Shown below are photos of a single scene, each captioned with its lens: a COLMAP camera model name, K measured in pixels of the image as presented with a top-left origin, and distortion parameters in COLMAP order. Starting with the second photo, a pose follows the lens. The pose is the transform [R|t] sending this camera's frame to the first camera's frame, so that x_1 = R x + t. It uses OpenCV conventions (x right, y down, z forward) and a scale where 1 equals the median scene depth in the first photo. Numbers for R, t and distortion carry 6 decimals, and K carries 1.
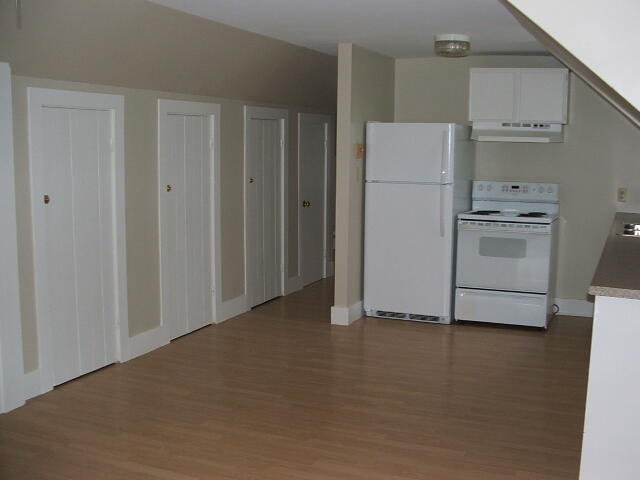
lens RADIAL K [[736.7, 0, 360.4], [0, 736.7, 237.0], [0, 0, 1]] dist [-0.134966, 0.000000]
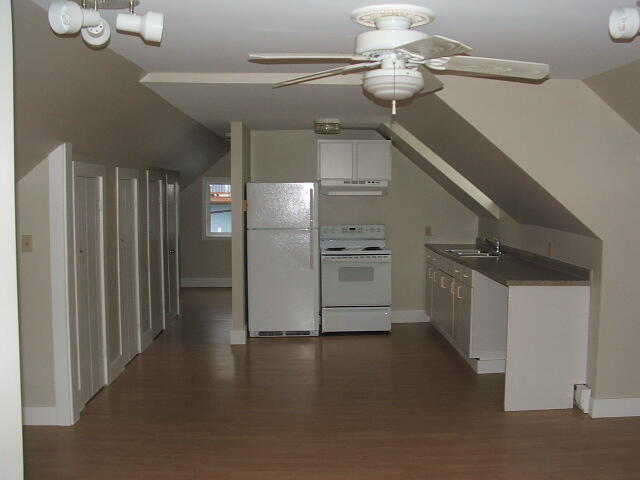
lens RADIAL K [[736.7, 0, 322.3], [0, 736.7, 239.5], [0, 0, 1]] dist [-0.134966, 0.000000]
pose [[0.923238, -0.044087, 0.381691, -0.360578], [0.067067, 0.996636, -0.047106, 0.010186], [-0.378330, 0.069088, 0.923089, -0.213994]]
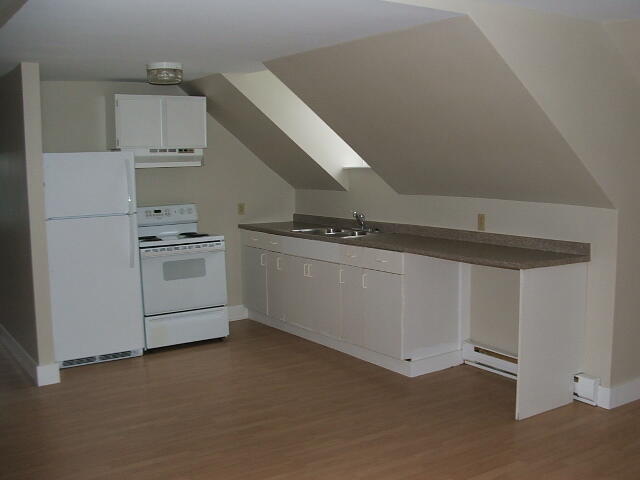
lens RADIAL K [[736.7, 0, 322.9], [0, 736.7, 239.9], [0, 0, 1]] dist [-0.134966, 0.000000]
pose [[0.583740, -0.116123, 0.803594, -0.500377], [0.134340, 0.989892, 0.045459, -0.045548], [-0.800750, 0.081418, 0.593440, 0.217865]]
